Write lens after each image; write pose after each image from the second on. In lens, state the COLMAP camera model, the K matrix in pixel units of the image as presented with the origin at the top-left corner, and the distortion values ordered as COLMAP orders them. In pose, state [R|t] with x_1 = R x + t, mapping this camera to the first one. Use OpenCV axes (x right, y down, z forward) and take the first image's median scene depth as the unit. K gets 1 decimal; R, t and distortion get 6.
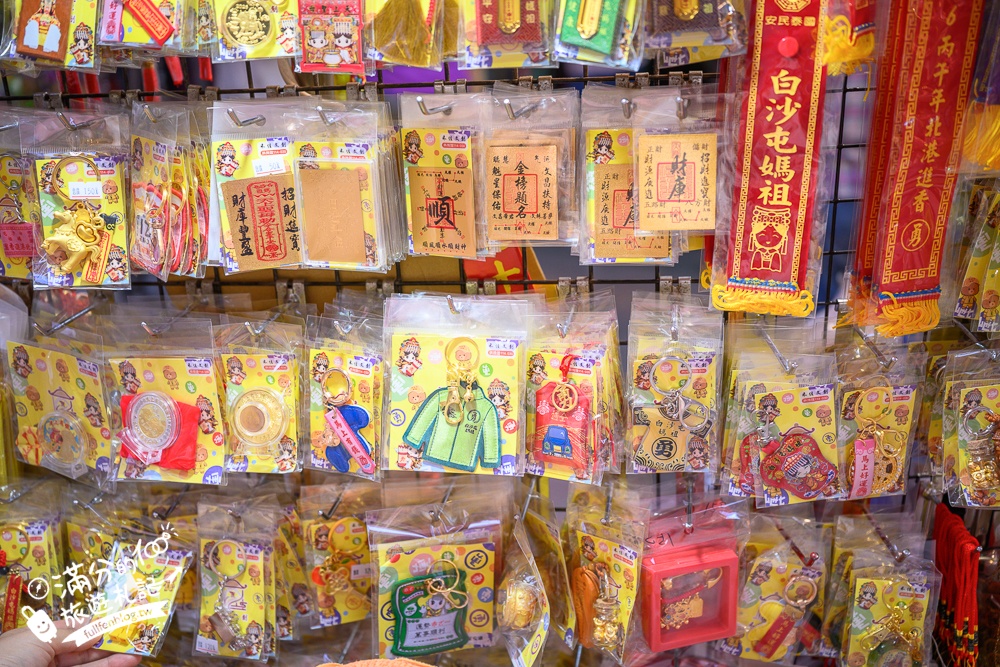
lens RADIAL K [[1163.6, 0, 500.0], [0, 1163.6, 333.5], [0, 0, 1]] dist [-0.012280, -0.009365]
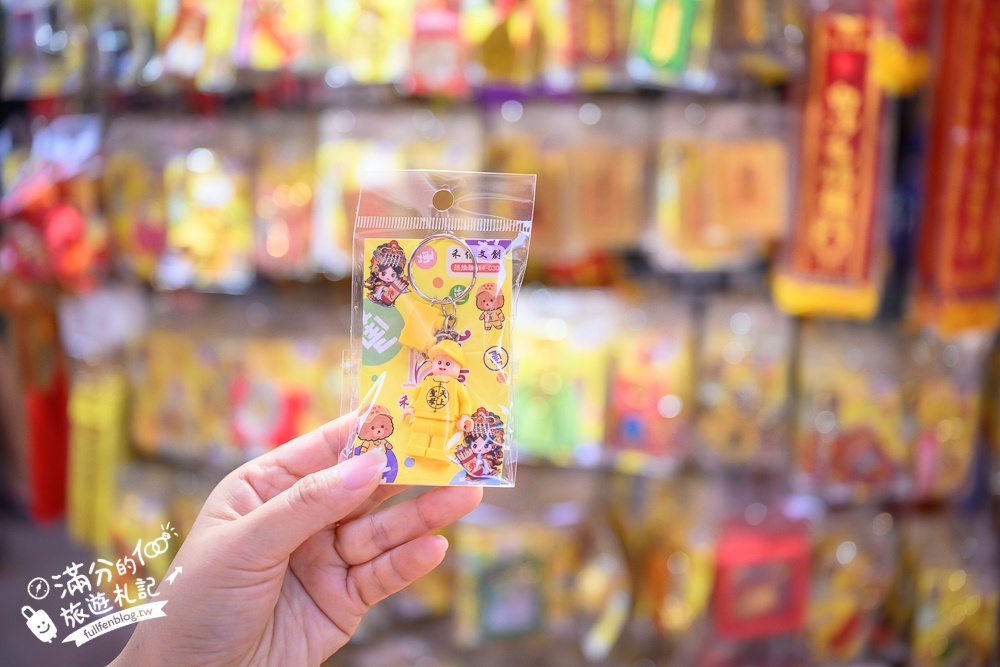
lens RADIAL K [[1269.8, 0, 500.0], [0, 1269.8, 333.5], [0, 0, 1]] dist [0.008558, 0.053724]
pose [[0.998246, 0.010873, -0.058193, -0.007468], [-0.012557, 0.999511, -0.028644, 0.038931], [0.057853, 0.029325, 0.997894, -0.183097]]
